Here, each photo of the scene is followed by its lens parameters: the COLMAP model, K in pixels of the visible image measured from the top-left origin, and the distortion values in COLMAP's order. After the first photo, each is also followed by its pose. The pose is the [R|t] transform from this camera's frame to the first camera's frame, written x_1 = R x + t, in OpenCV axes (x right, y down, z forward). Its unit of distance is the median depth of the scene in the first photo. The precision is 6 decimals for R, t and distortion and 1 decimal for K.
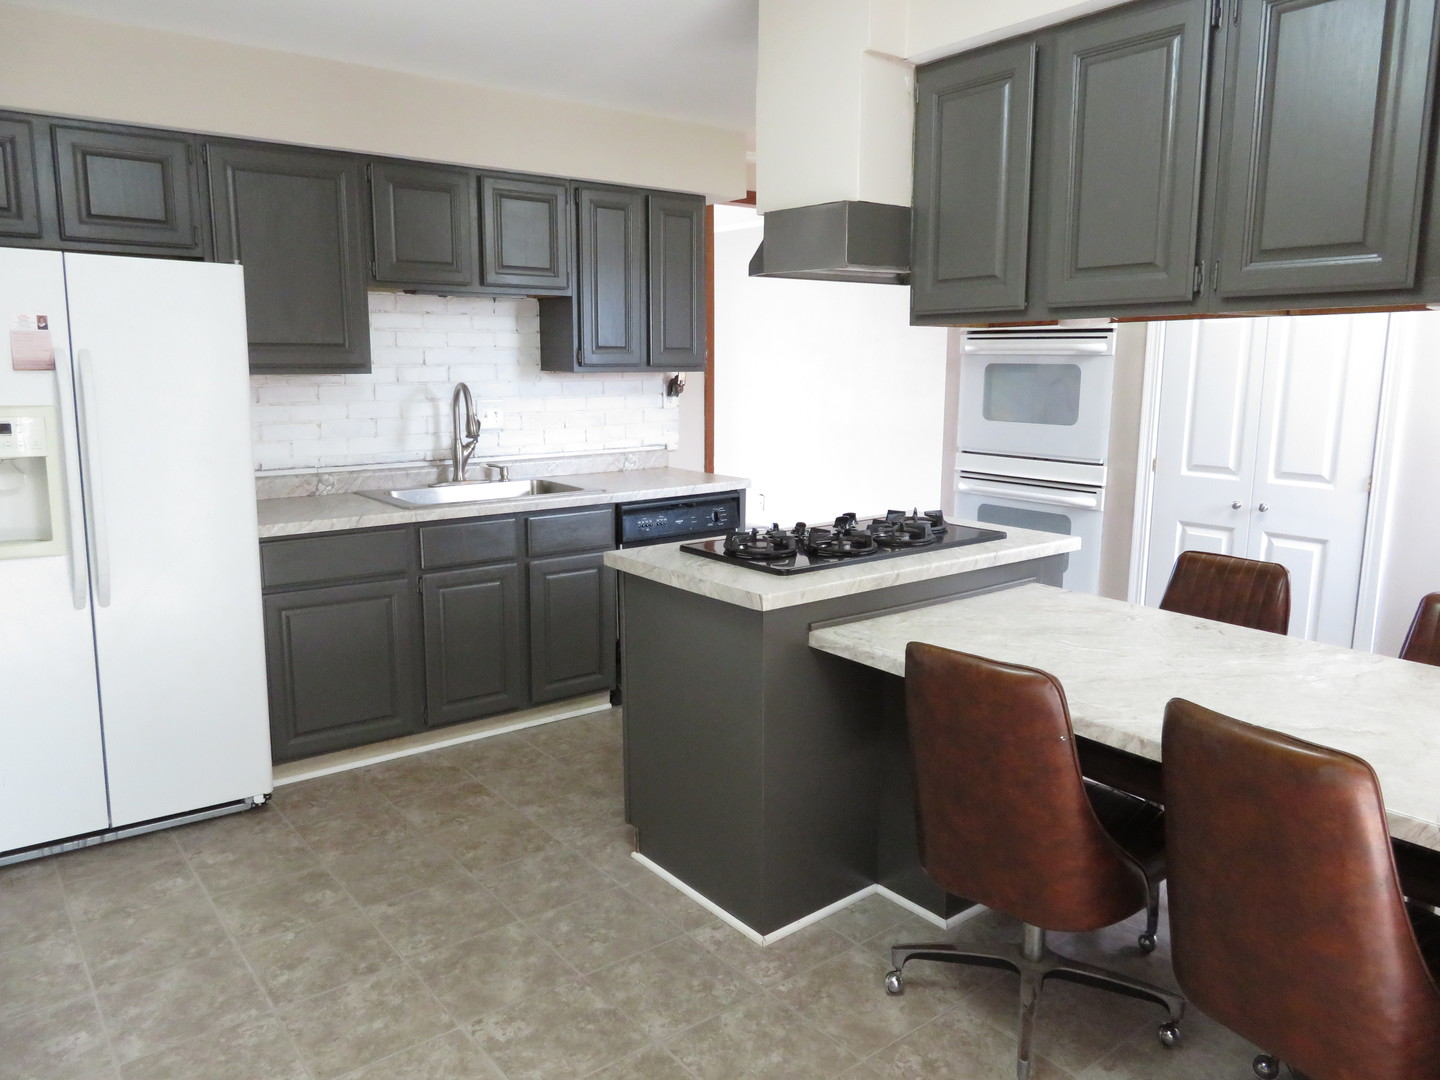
lens RADIAL K [[1020.9, 0, 720.0], [0, 1020.9, 540.0], [0, 0, 1]] dist [-0.003733, 0.001933]
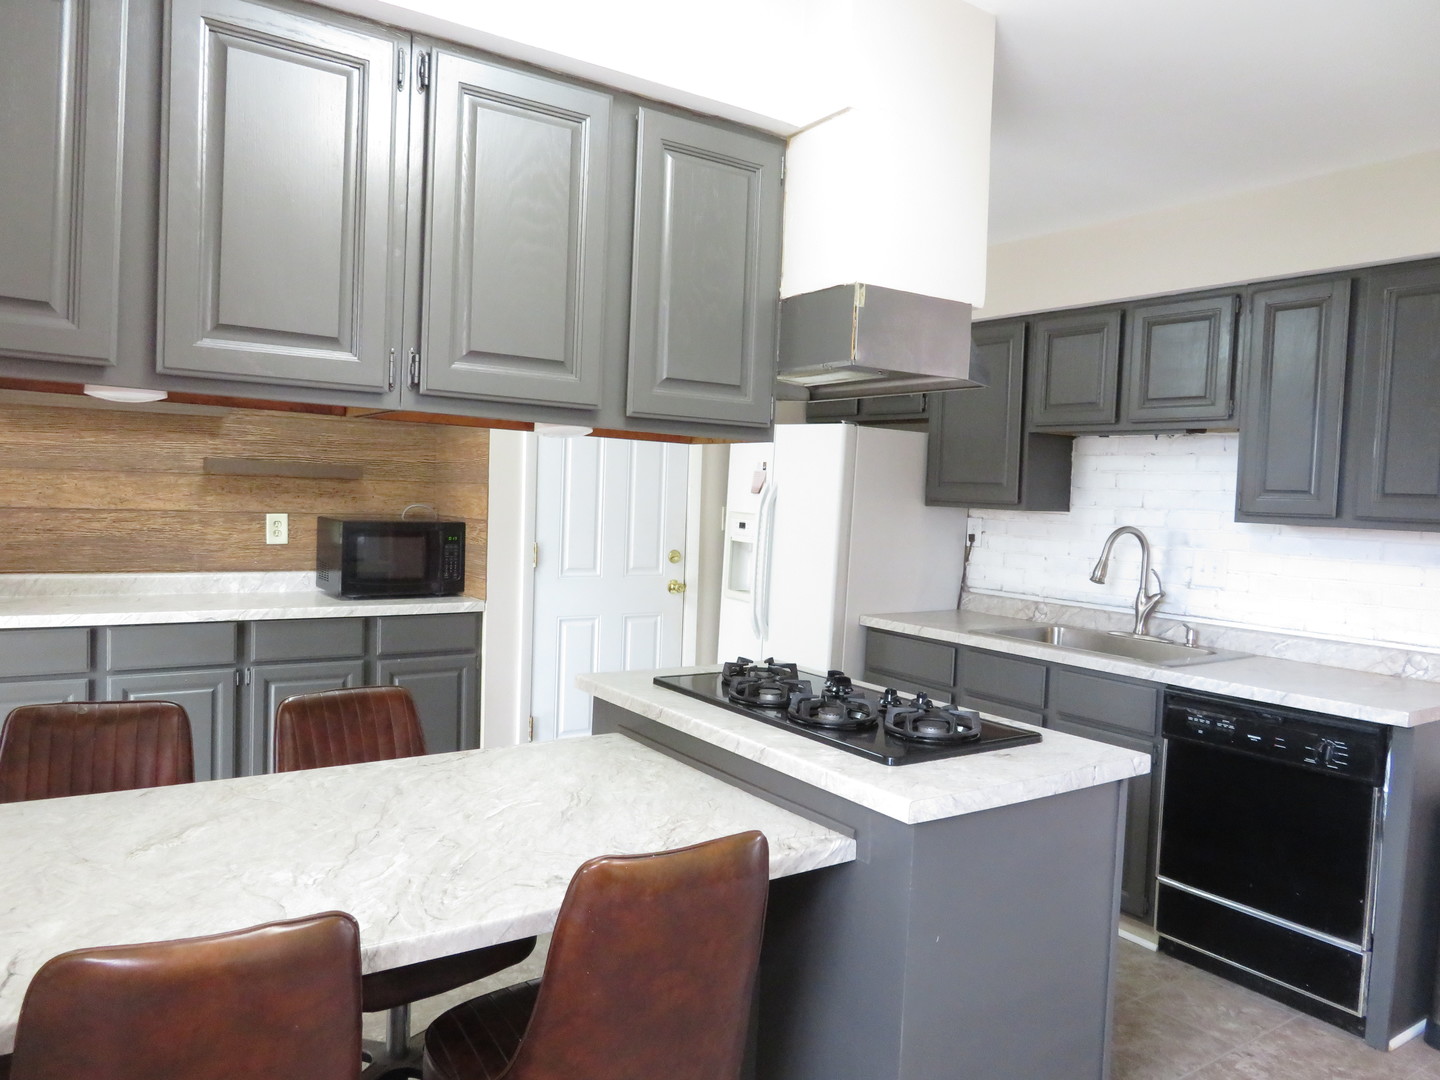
lens RADIAL K [[1029.1, 0, 720.0], [0, 1029.1, 540.0], [0, 0, 1]] dist [-0.007901, 0.000623]
pose [[-0.060905, 0.045057, -0.997126, 0.657530], [-0.213558, 0.975260, 0.057114, -0.109082], [0.975030, 0.216422, -0.049776, 0.645819]]
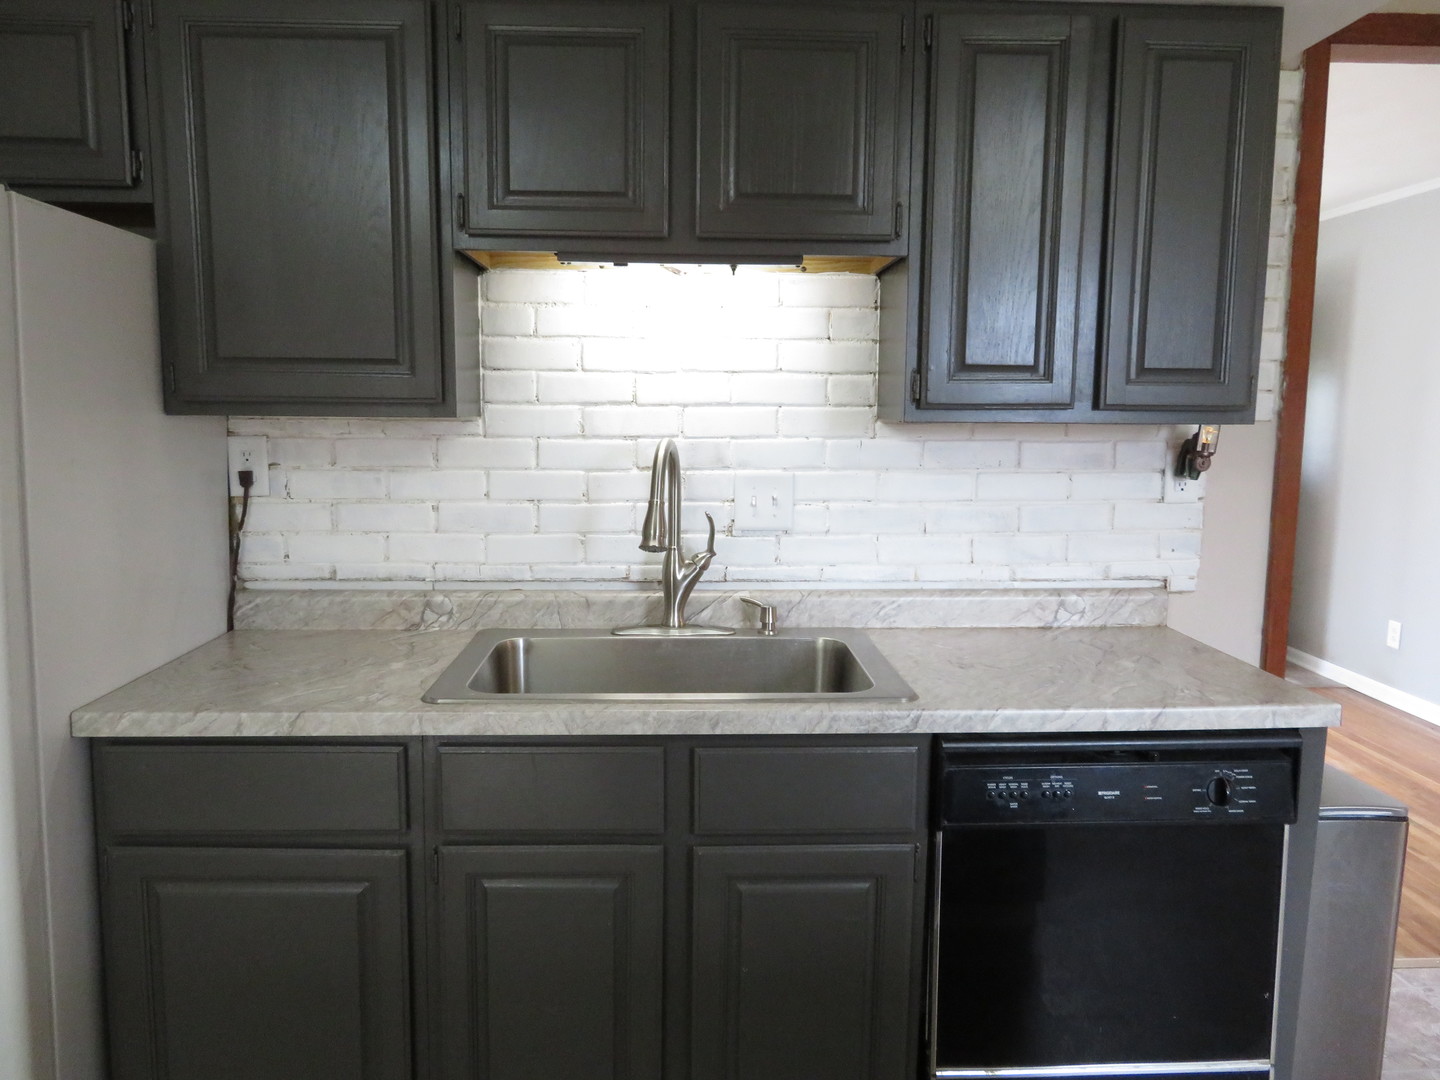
lens RADIAL K [[1029.1, 0, 720.0], [0, 1029.1, 540.0], [0, 0, 1]] dist [-0.007901, 0.000623]
pose [[0.812277, 0.076202, -0.578273, 0.060862], [-0.108741, 0.993831, -0.021783, -0.090253], [0.573046, 0.080576, 0.815553, 0.569006]]
